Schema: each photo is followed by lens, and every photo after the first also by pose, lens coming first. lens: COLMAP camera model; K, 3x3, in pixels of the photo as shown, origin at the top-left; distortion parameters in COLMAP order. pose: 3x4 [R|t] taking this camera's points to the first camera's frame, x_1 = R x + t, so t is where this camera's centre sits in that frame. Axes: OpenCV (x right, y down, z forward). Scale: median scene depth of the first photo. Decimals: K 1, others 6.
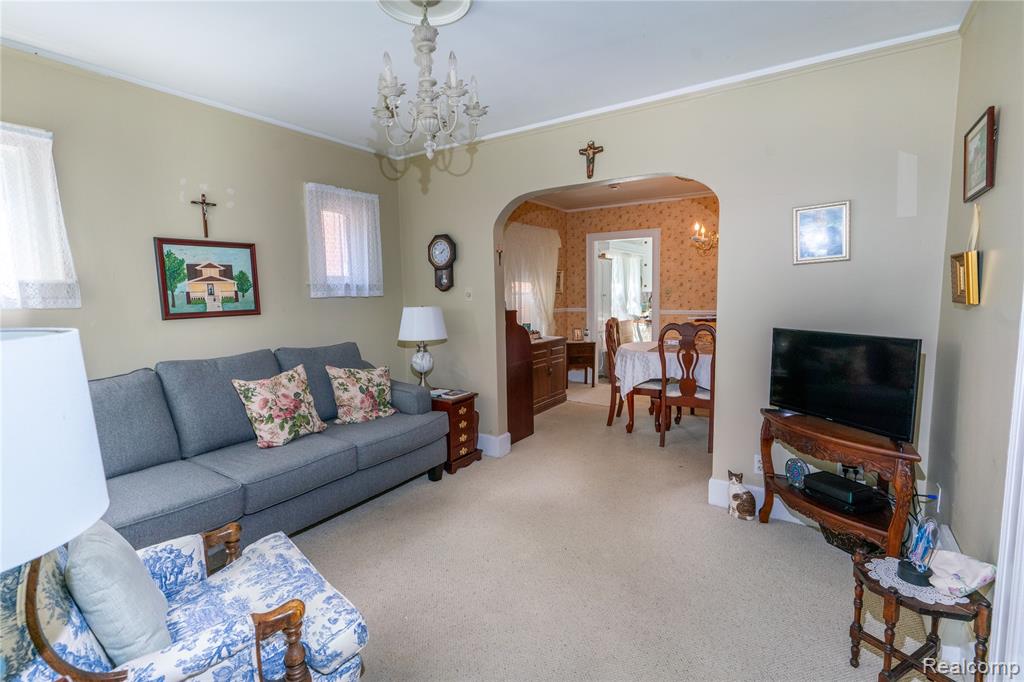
lens RADIAL K [[478.7, 0, 512.0], [0, 478.7, 341.0], [0, 0, 1]] dist [0.001658, 0.000617]
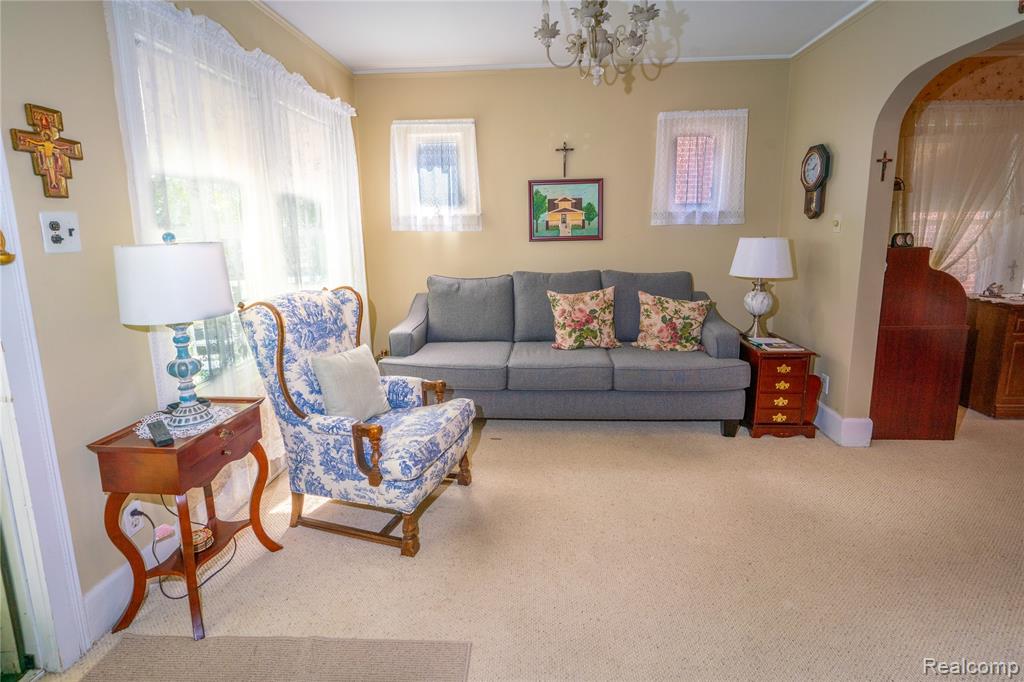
lens RADIAL K [[487.5, 0, 513.7], [0, 487.5, 304.2], [0, 0, 1]] dist [0.001932, 0.000242]
pose [[0.505551, 0.147133, -0.850159, 0.411349], [-0.082440, 0.989082, 0.122153, -0.029258], [0.858849, 0.008333, 0.512161, 0.220312]]
